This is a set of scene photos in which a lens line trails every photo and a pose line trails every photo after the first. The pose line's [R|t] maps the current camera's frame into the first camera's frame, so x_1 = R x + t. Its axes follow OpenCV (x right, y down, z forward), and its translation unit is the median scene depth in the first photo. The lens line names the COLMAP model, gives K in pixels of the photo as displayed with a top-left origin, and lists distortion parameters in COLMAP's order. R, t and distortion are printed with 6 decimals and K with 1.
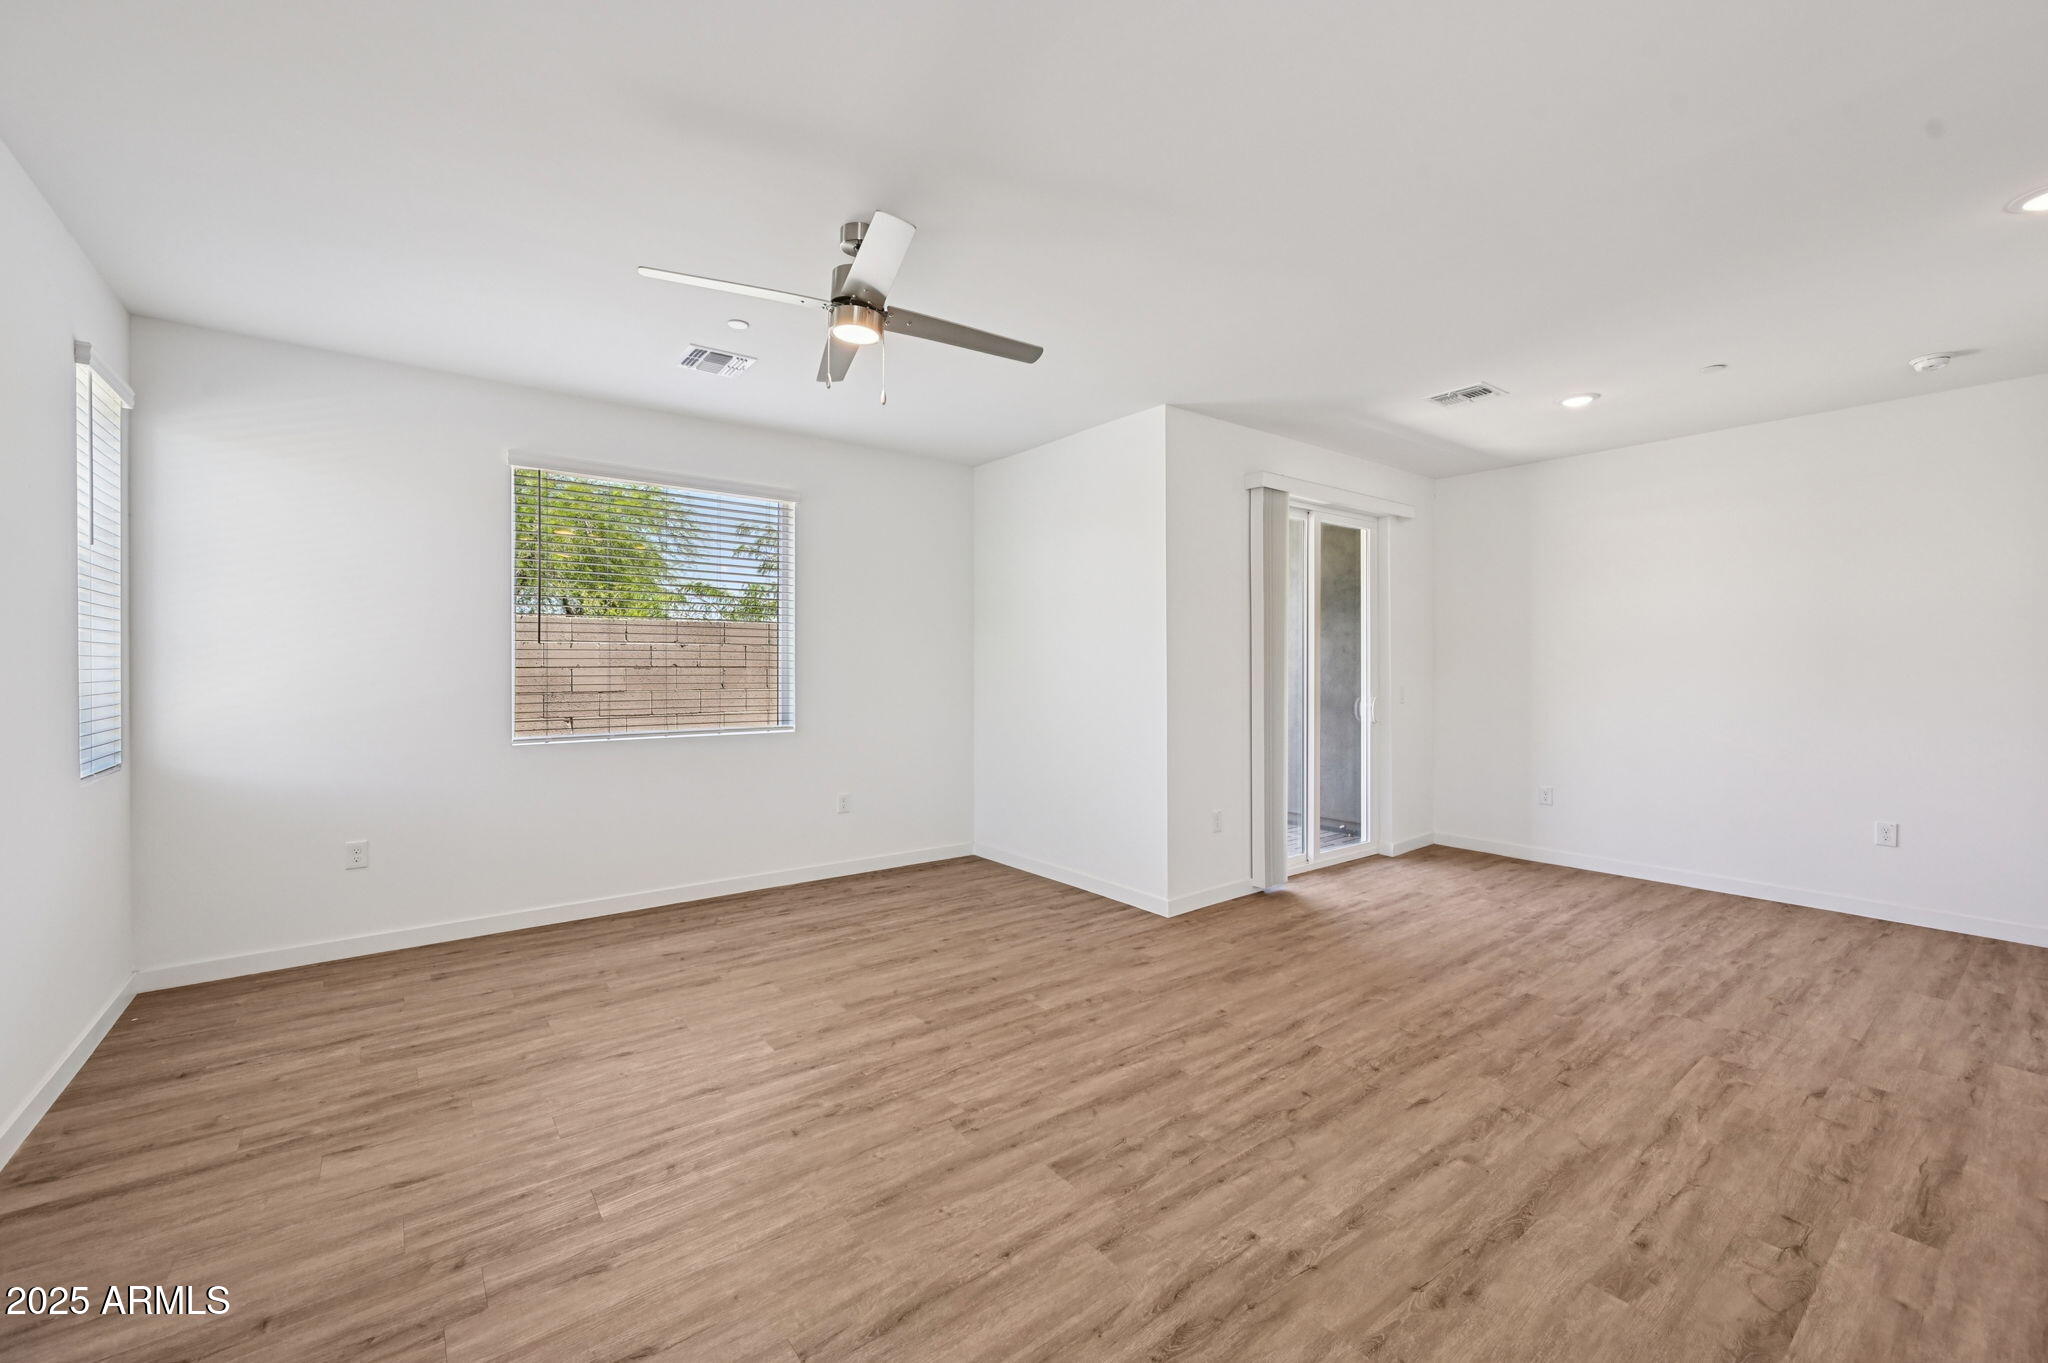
lens RADIAL K [[827.7, 0, 1021.2], [0, 827.7, 672.8], [0, 0, 1]] dist [0.000785, 0.000517]
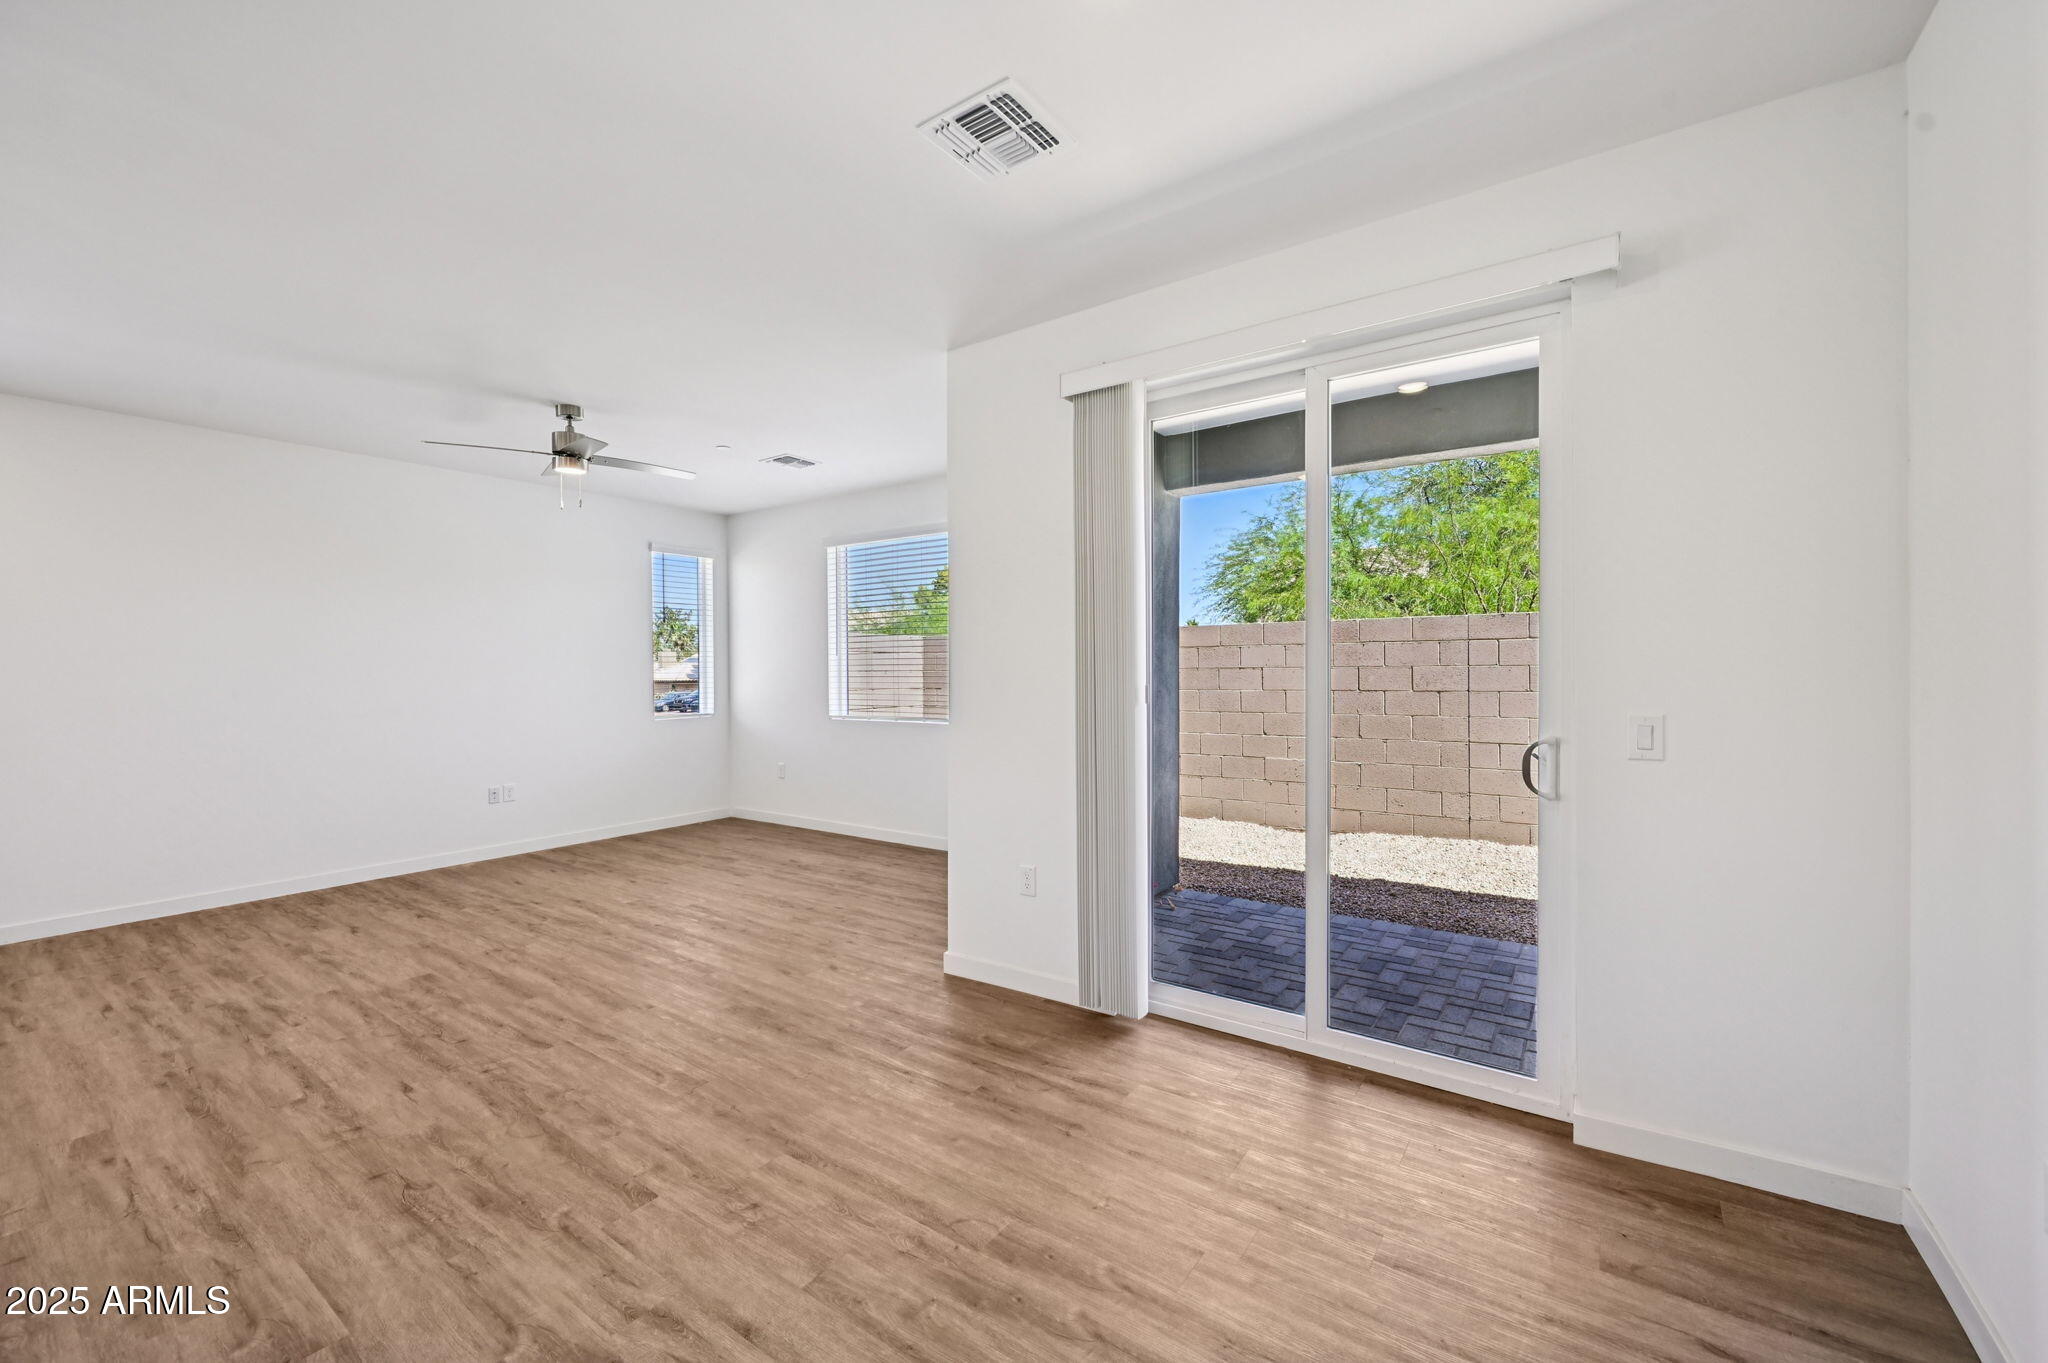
lens RADIAL K [[827.7, 0, 1021.2], [0, 827.7, 672.8], [0, 0, 1]] dist [0.000785, 0.000517]
pose [[0.288565, 0.000764, -0.957460, 1.437184], [0.000841, 0.999999, 0.001052, -0.006081], [0.957460, -0.001108, 0.288564, 1.212077]]
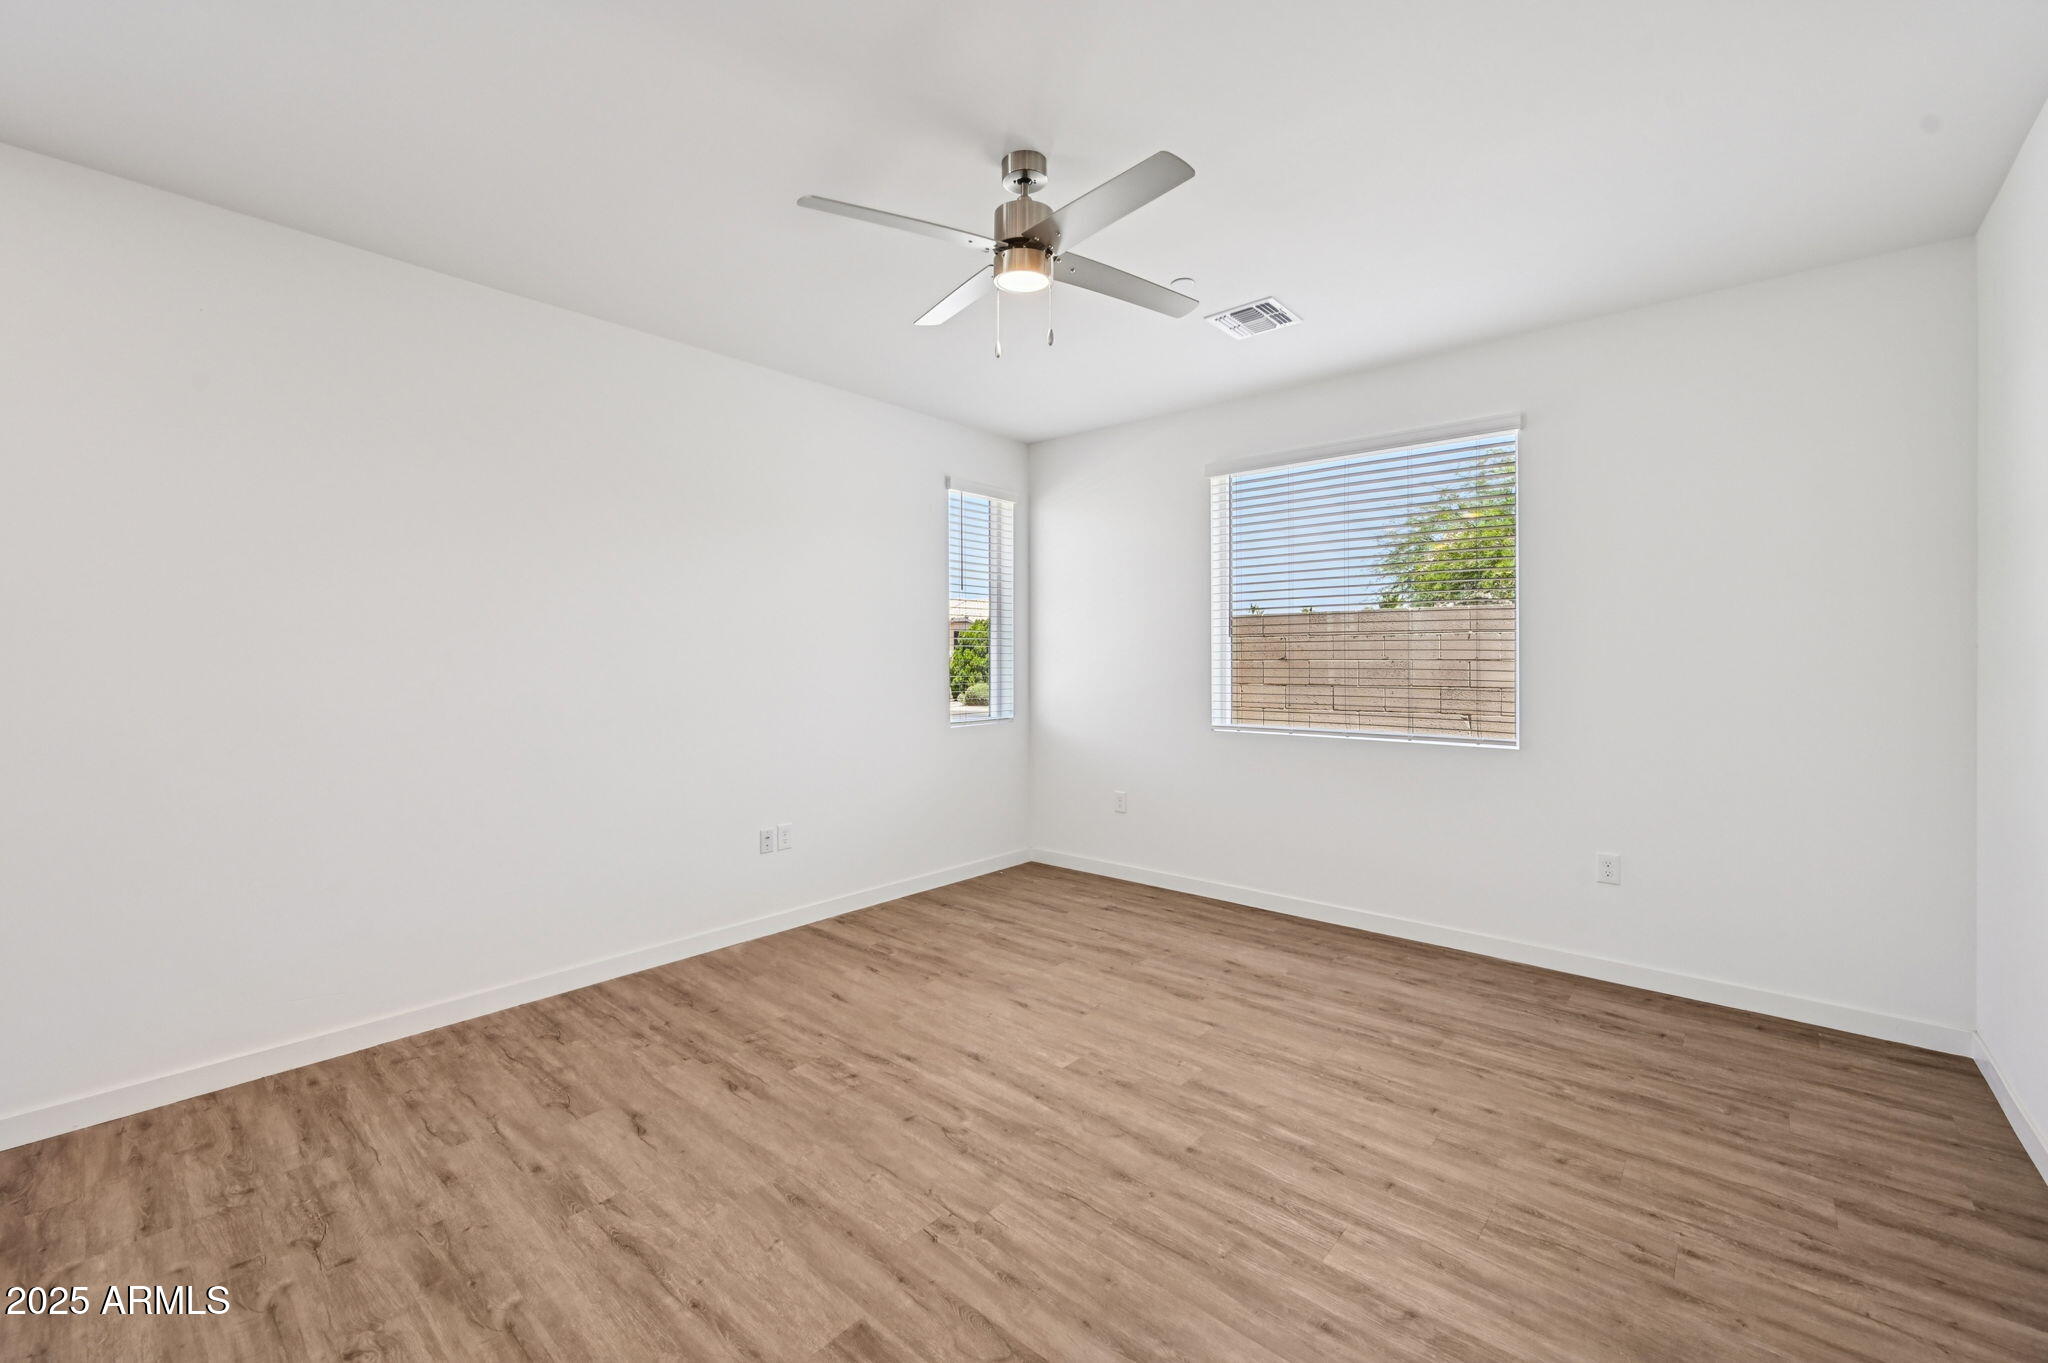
lens RADIAL K [[837.1, 0, 1016.2], [0, 837.1, 653.8], [0, 0, 1]] dist [-0.000212, 0.000224]
pose [[0.186041, -0.009193, -0.982499, 0.592250], [-0.006092, 0.999926, -0.010509, -0.001491], [0.982523, 0.007941, 0.185971, 0.726706]]
